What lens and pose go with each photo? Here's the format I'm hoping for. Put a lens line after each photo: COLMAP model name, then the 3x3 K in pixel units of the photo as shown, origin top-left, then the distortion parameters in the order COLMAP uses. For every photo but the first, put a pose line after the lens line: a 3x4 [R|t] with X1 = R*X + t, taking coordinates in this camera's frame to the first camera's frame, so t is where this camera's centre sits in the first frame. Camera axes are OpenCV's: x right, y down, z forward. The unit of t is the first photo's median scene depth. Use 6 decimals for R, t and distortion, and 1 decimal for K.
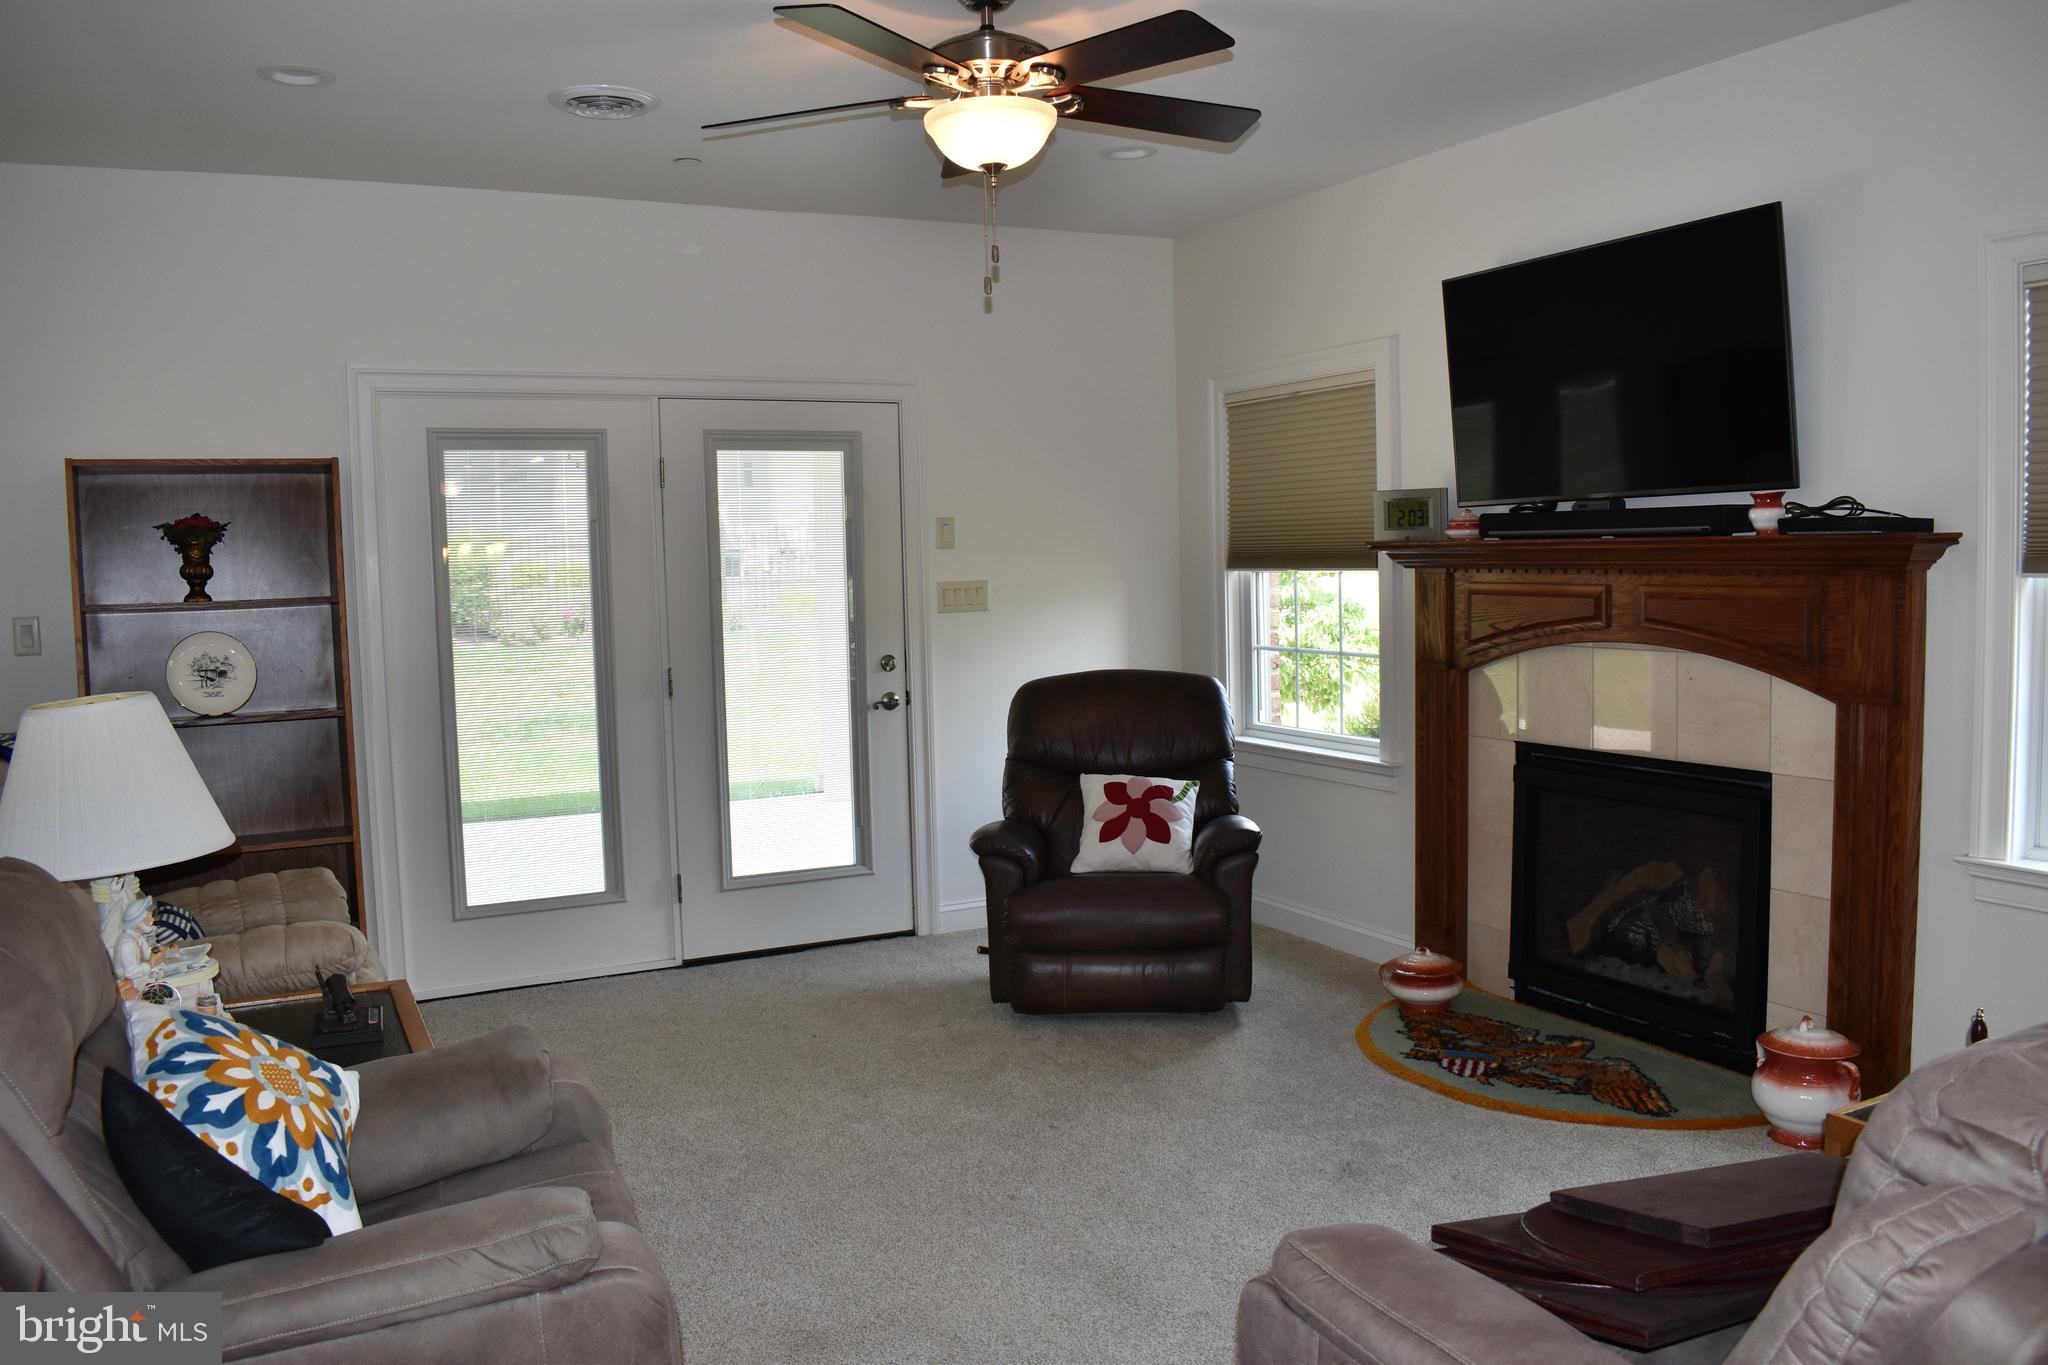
lens RADIAL K [[1590.5, 0, 1027.7], [0, 1590.5, 674.8], [0, 0, 1]] dist [-0.091922, 0.011260]
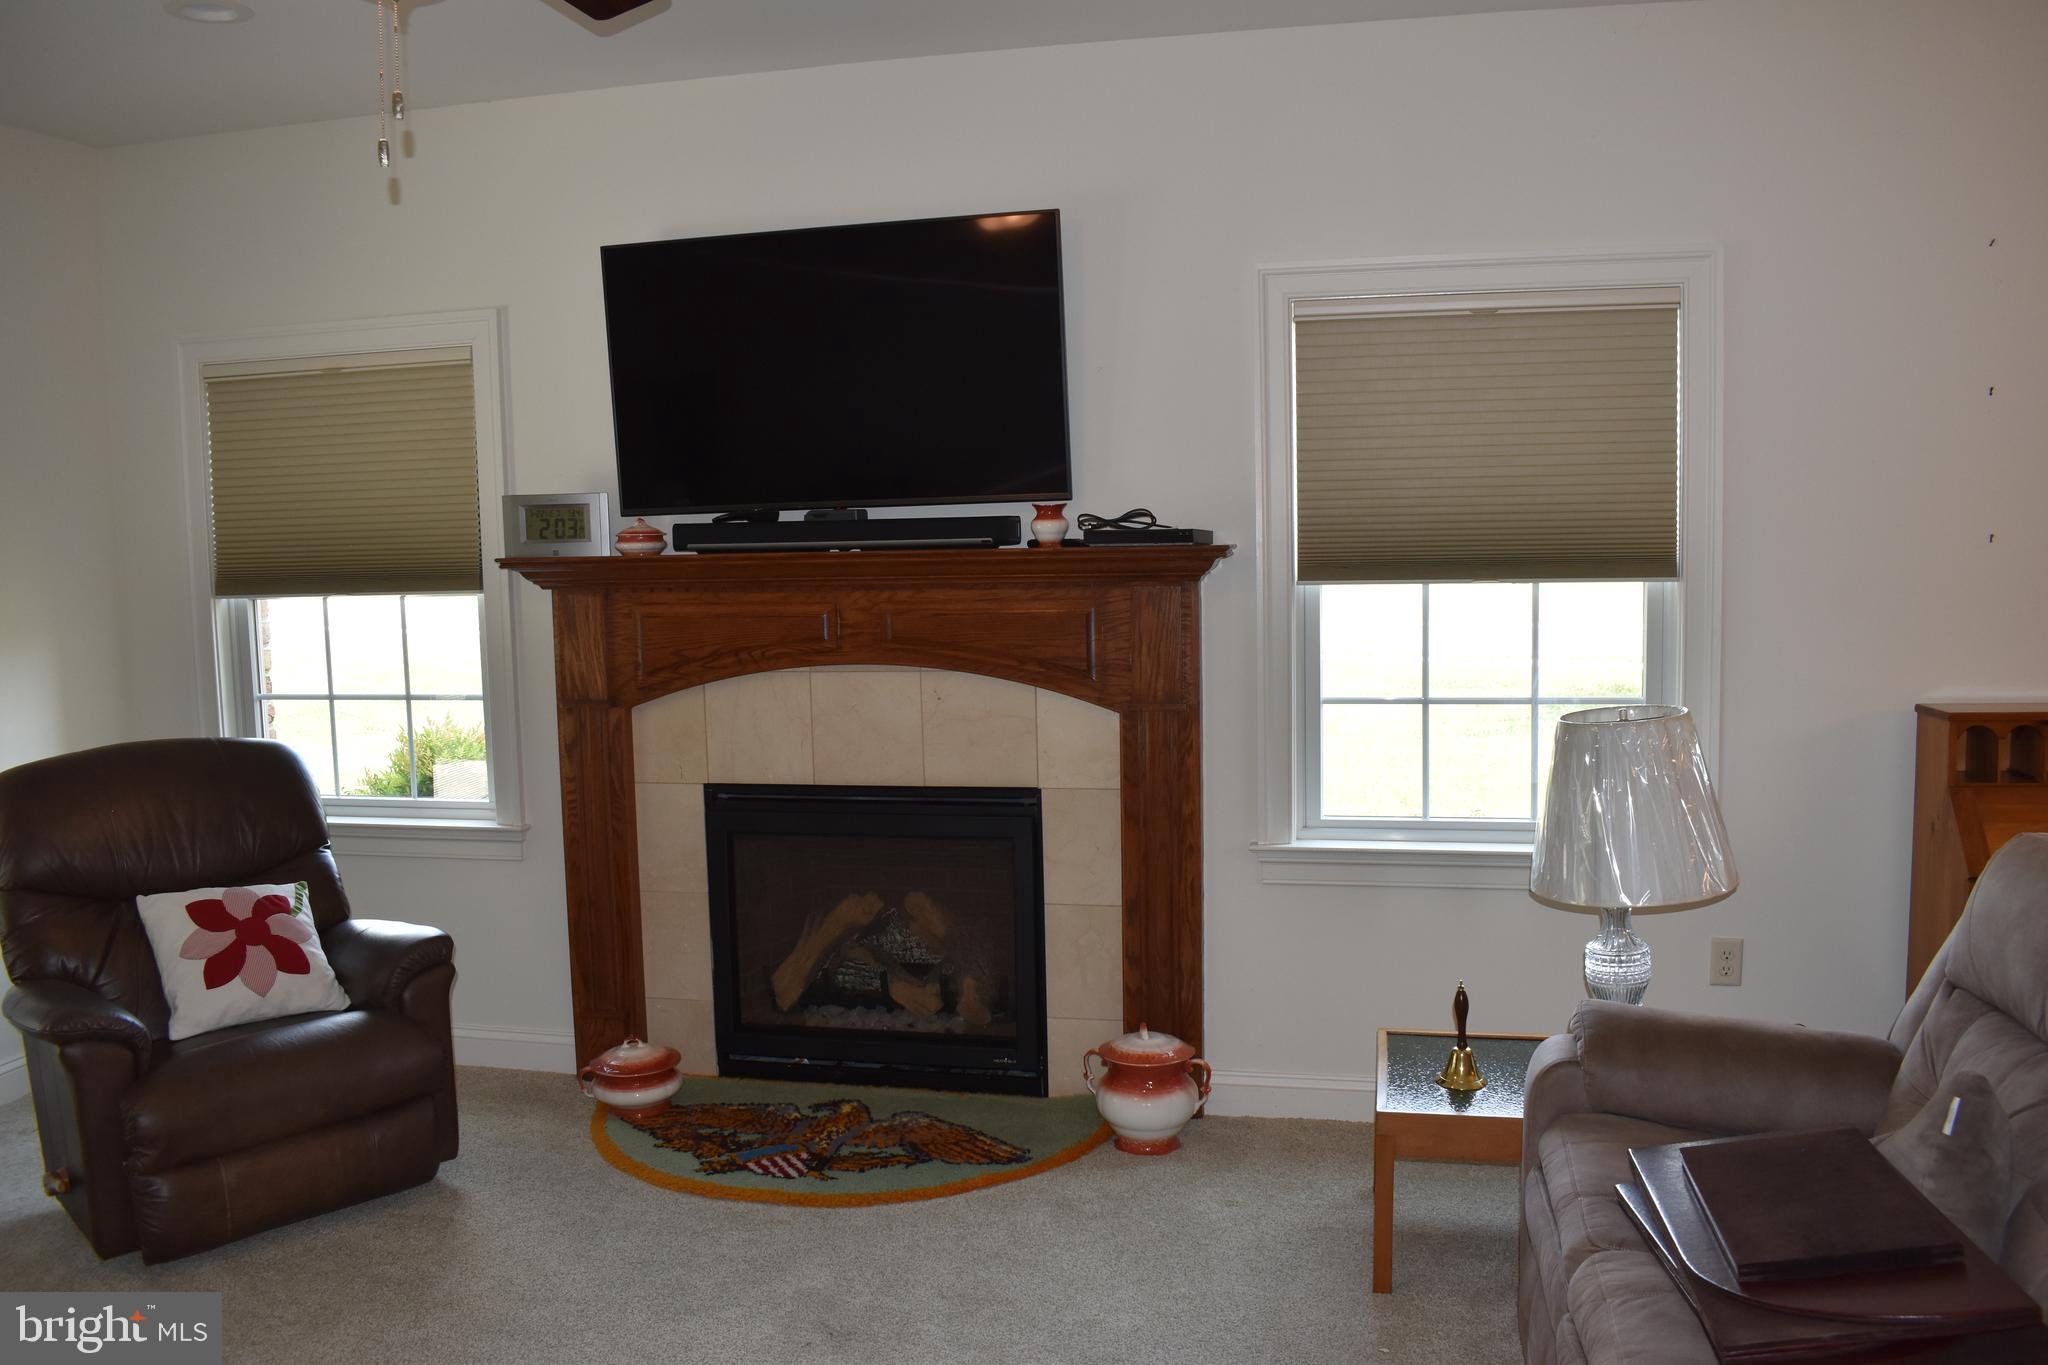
lens RADIAL K [[1590.5, 0, 1028.3], [0, 1590.5, 674.0], [0, 0, 1]] dist [-0.091922, 0.011260]
pose [[0.646029, -0.056719, 0.761202, -0.260677], [0.064757, 0.997713, 0.019383, -0.026000], [-0.760561, 0.036772, 0.648225, 0.311948]]
